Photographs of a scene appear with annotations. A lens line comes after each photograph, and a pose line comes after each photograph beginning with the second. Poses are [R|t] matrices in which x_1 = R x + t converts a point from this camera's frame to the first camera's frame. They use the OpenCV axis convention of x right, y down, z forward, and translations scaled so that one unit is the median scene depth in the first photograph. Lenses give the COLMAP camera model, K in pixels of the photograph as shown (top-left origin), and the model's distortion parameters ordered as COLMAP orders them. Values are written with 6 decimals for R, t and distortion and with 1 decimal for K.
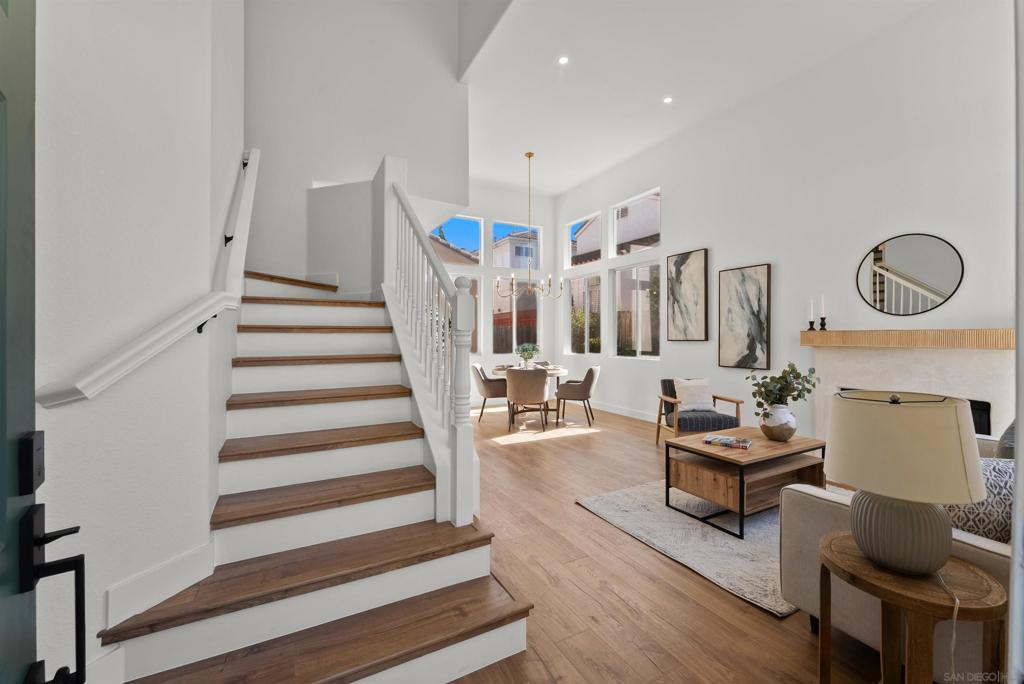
lens RADIAL K [[418.9, 0, 508.8], [0, 418.9, 338.0], [0, 0, 1]] dist [-0.000495, 0.000704]
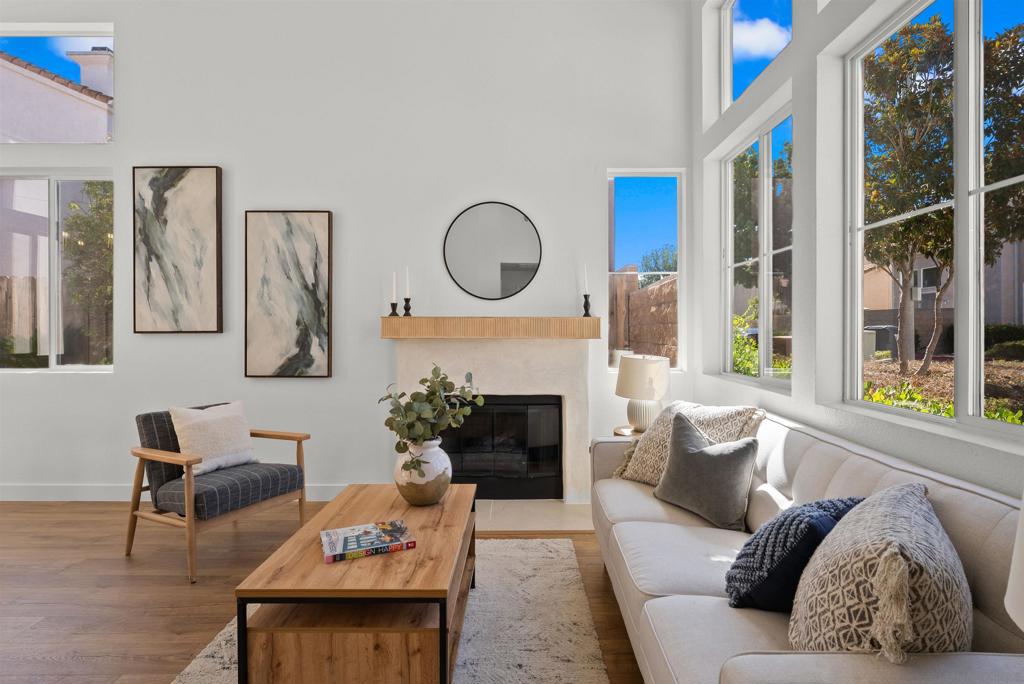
lens RADIAL K [[526.5, 0, 521.4], [0, 526.5, 329.2], [0, 0, 1]] dist [-0.002395, -0.000490]
pose [[0.467272, 0.000767, 0.884113, 0.044040], [0.002432, 0.999995, -0.002153, 0.005097], [-0.884110, 0.003156, 0.467268, 0.346790]]
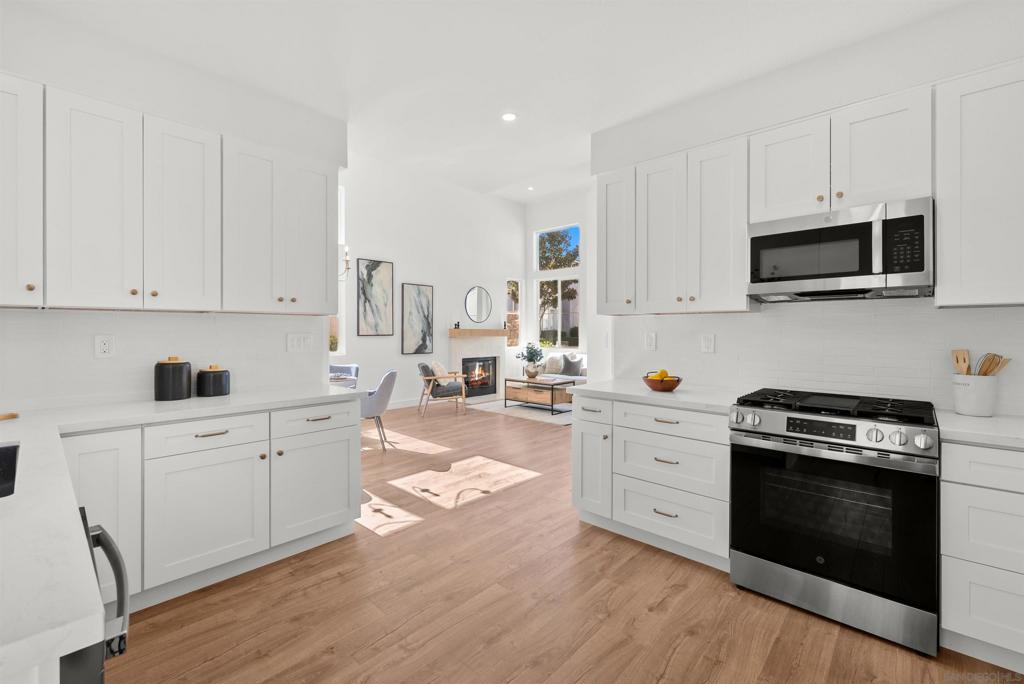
lens RADIAL K [[440.7, 0, 517.8], [0, 440.7, 326.6], [0, 0, 1]] dist [-0.004255, 0.000138]
pose [[-0.352734, 0.009510, 0.935675, -0.995541], [0.001004, 0.999952, -0.009785, -0.006740], [-0.935723, -0.002512, -0.352726, 1.213903]]
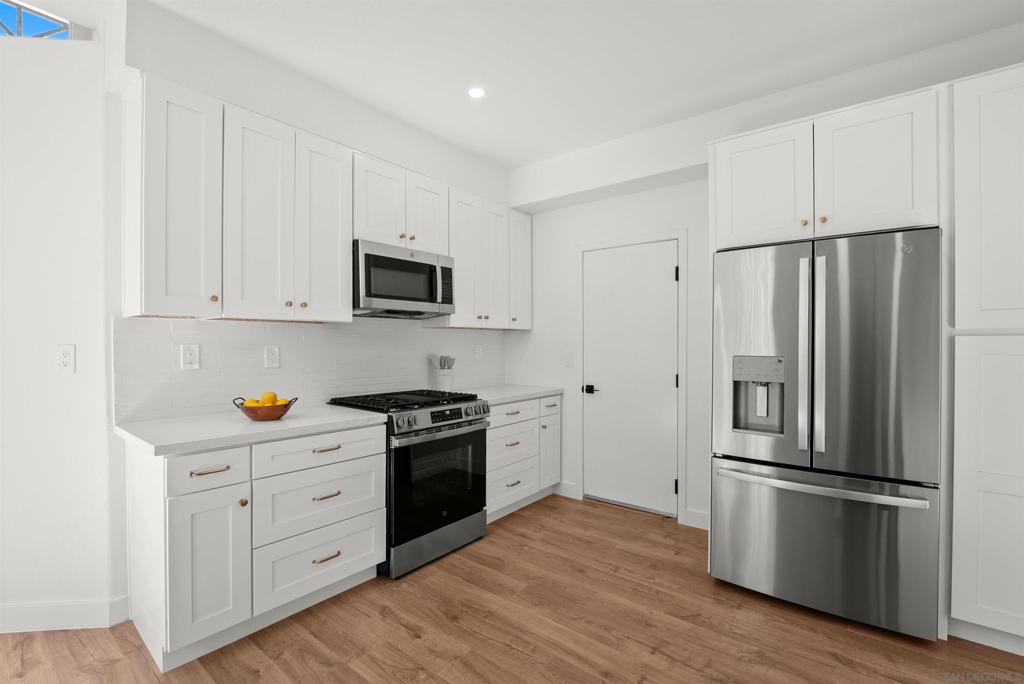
lens RADIAL K [[440.7, 0, 505.1], [0, 440.7, 357.7], [0, 0, 1]] dist [-0.004255, 0.000138]
pose [[-0.918575, 0.013633, -0.395013, -0.566176], [0.002425, 0.999581, 0.028857, -0.003388], [0.395240, 0.025550, -0.918222, 1.335284]]
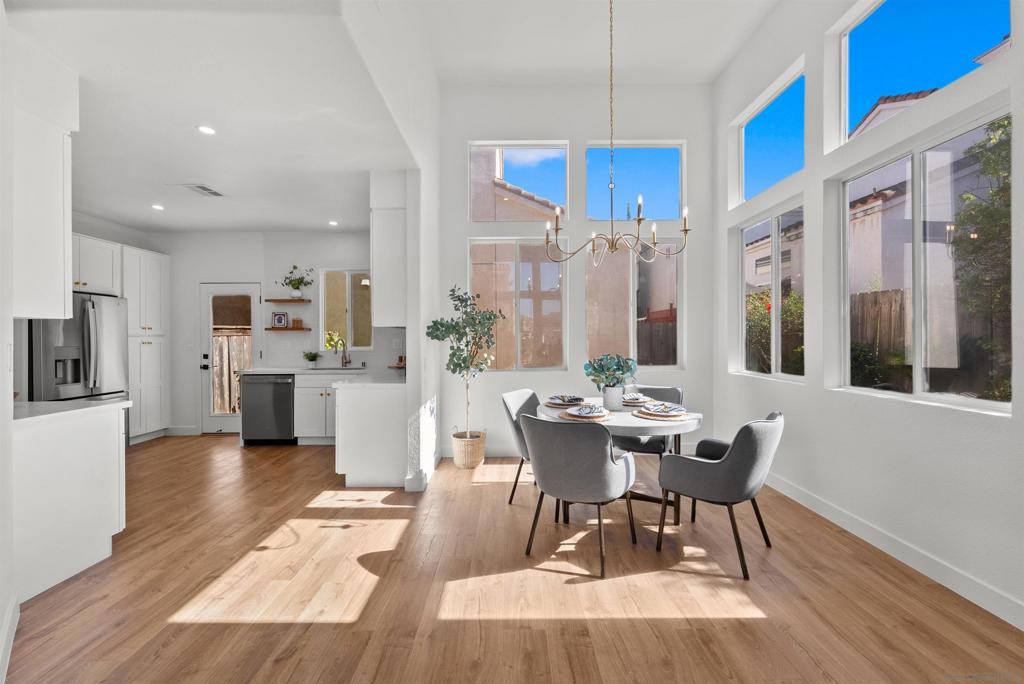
lens RADIAL K [[418.9, 0, 513.1], [0, 418.9, 337.8], [0, 0, 1]] dist [-0.000495, 0.000704]
pose [[0.888655, -0.002581, -0.458570, 0.218133], [0.002305, 0.999997, -0.001162, -0.007510], [0.458571, -0.000024, 0.888658, 0.687953]]
